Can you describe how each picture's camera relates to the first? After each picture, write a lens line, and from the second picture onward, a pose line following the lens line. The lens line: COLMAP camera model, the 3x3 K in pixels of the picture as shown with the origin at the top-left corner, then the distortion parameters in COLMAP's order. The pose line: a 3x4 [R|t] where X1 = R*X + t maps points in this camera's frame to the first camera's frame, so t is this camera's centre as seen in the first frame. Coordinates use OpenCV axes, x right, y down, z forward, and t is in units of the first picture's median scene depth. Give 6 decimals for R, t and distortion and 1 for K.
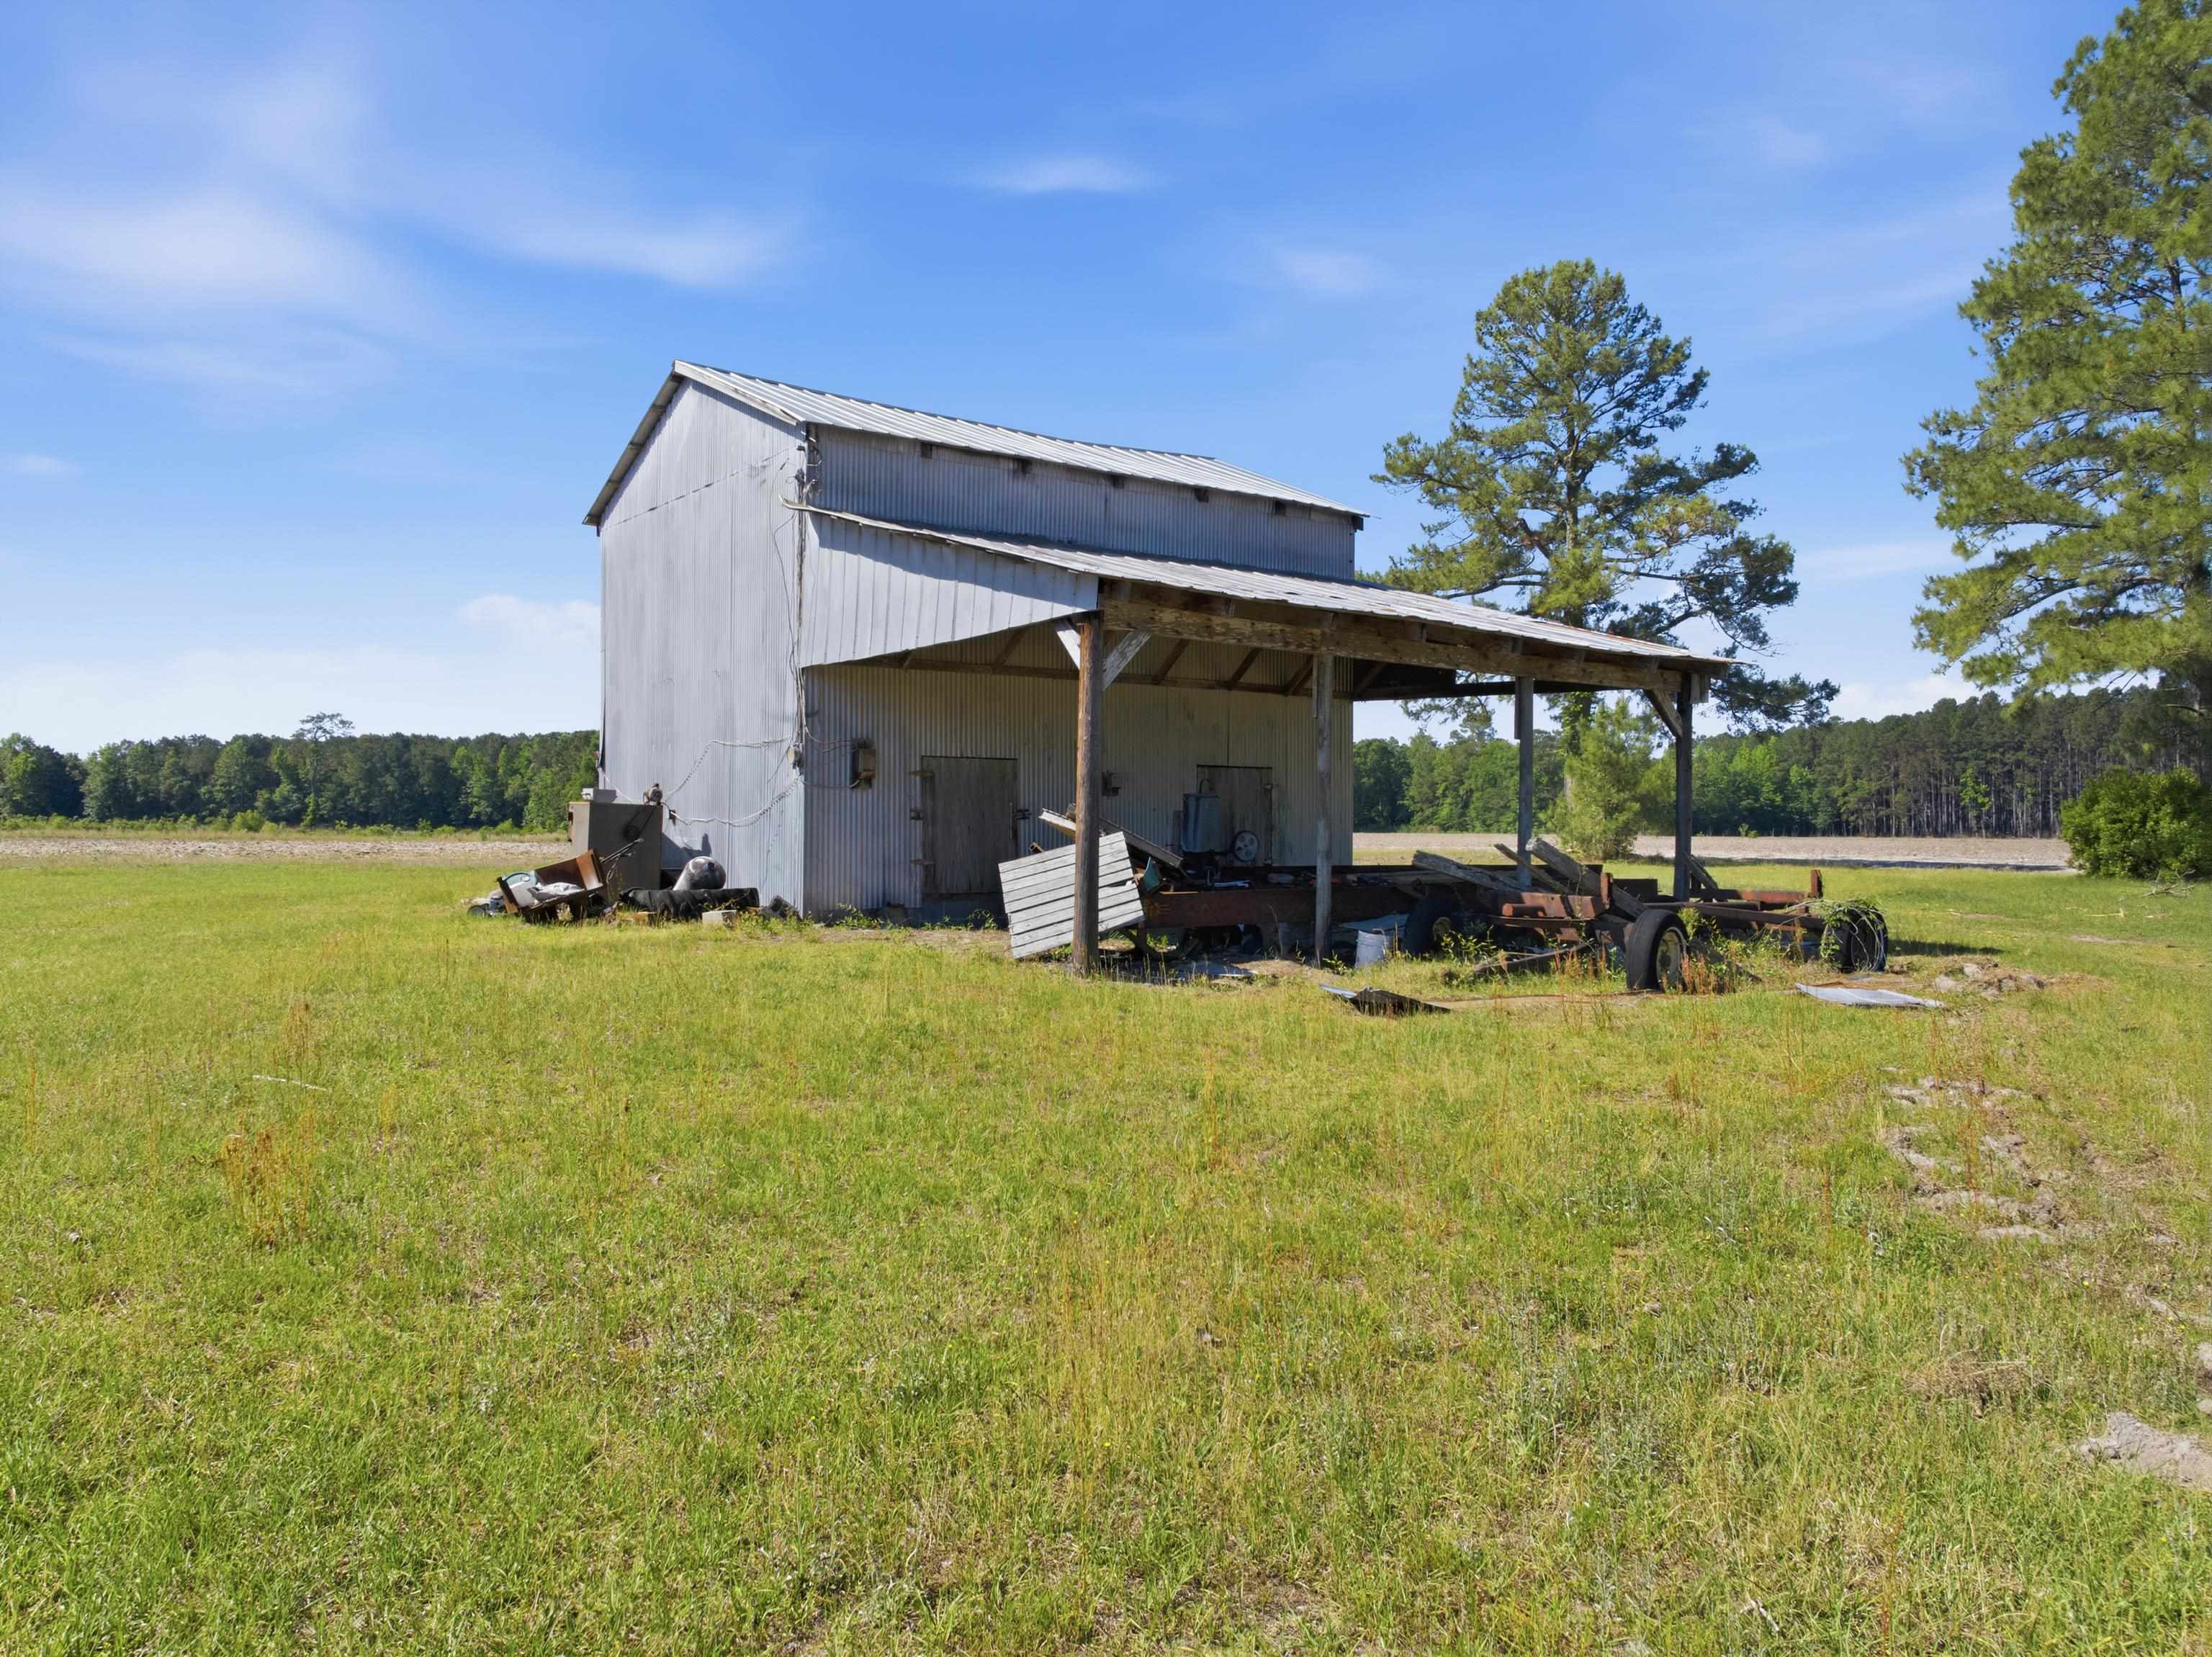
lens RADIAL K [[1568.8, 0, 1111.5], [0, 1568.8, 833.7], [0, 0, 1]] dist [-0.062455, 0.035349]
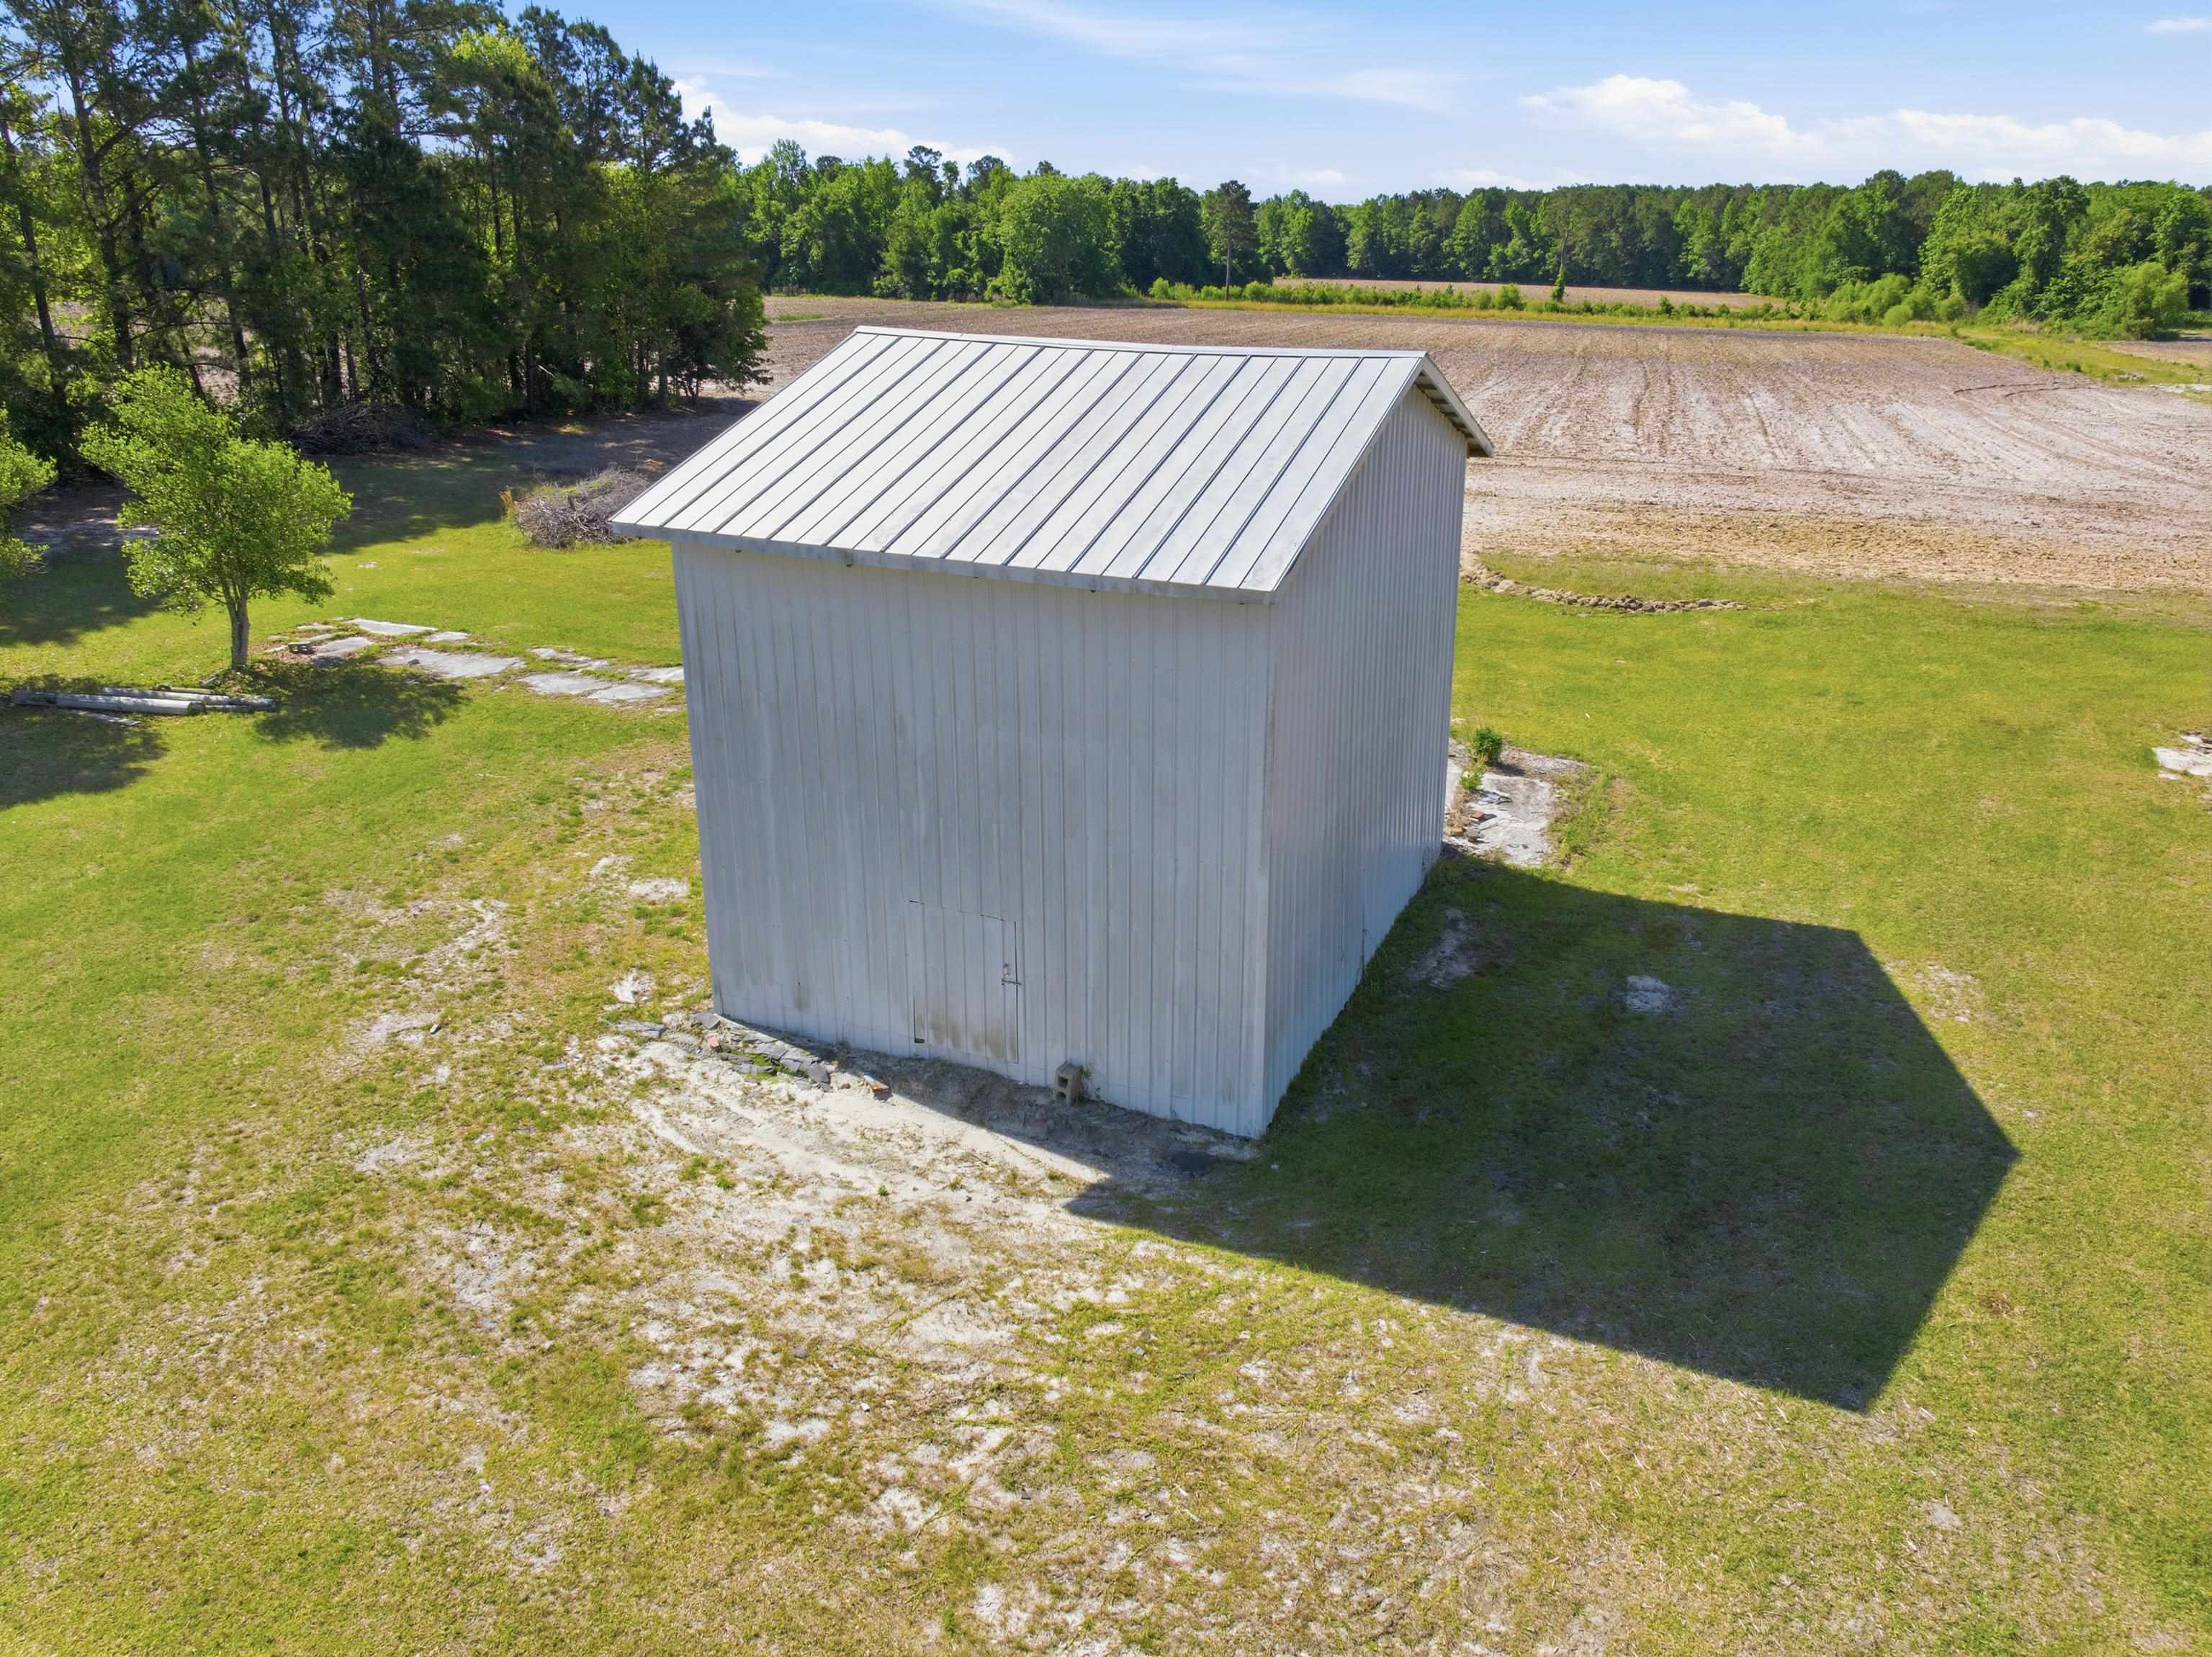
lens RADIAL K [[1568.8, 0, 1121.6], [0, 1568.8, 813.1], [0, 0, 1]] dist [-0.062455, 0.035349]
pose [[0.764806, 0.223099, -0.604399, -0.015997], [-0.007192, 0.941027, 0.338255, -0.019933], [0.644220, -0.254353, 0.721308, -0.034398]]
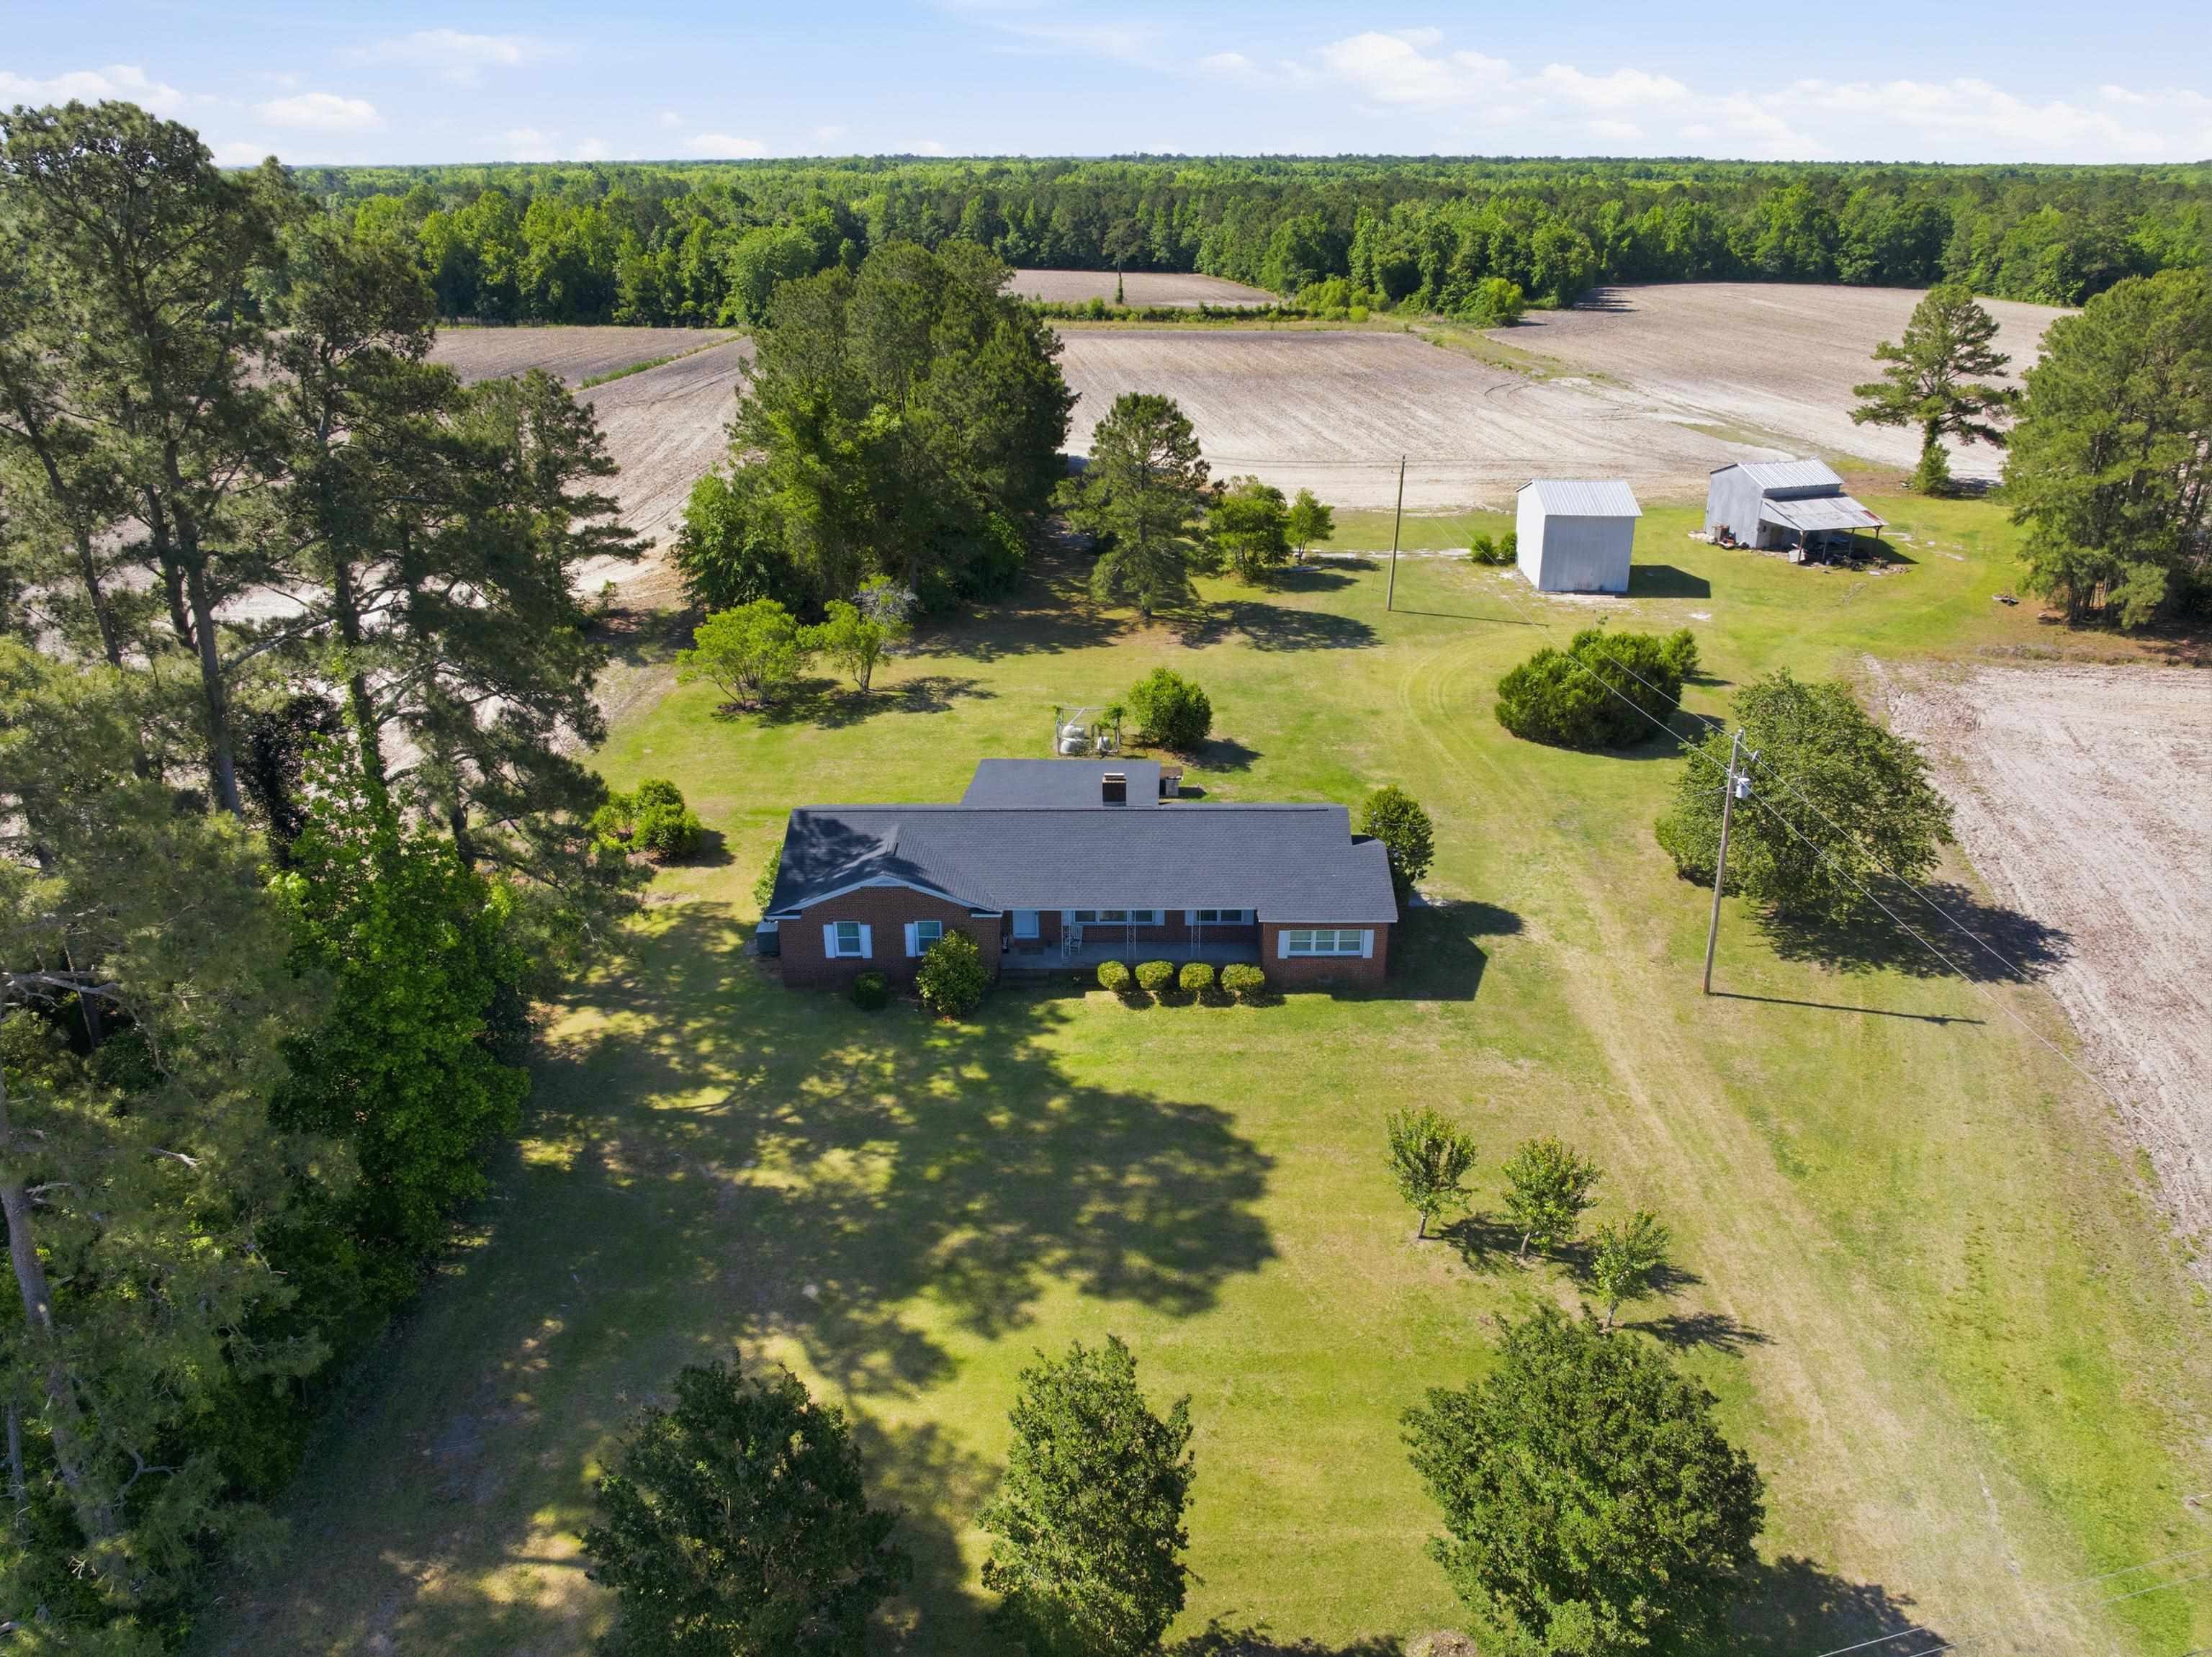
lens RADIAL K [[1568.8, 0, 1124.3], [0, 1568.8, 827.8], [0, 0, 1]] dist [-0.062455, 0.035349]
pose [[0.958781, 0.107599, -0.262985, -0.046701], [0.001811, 0.923196, 0.384324, -0.074428], [0.284139, -0.368959, 0.884949, -0.331073]]
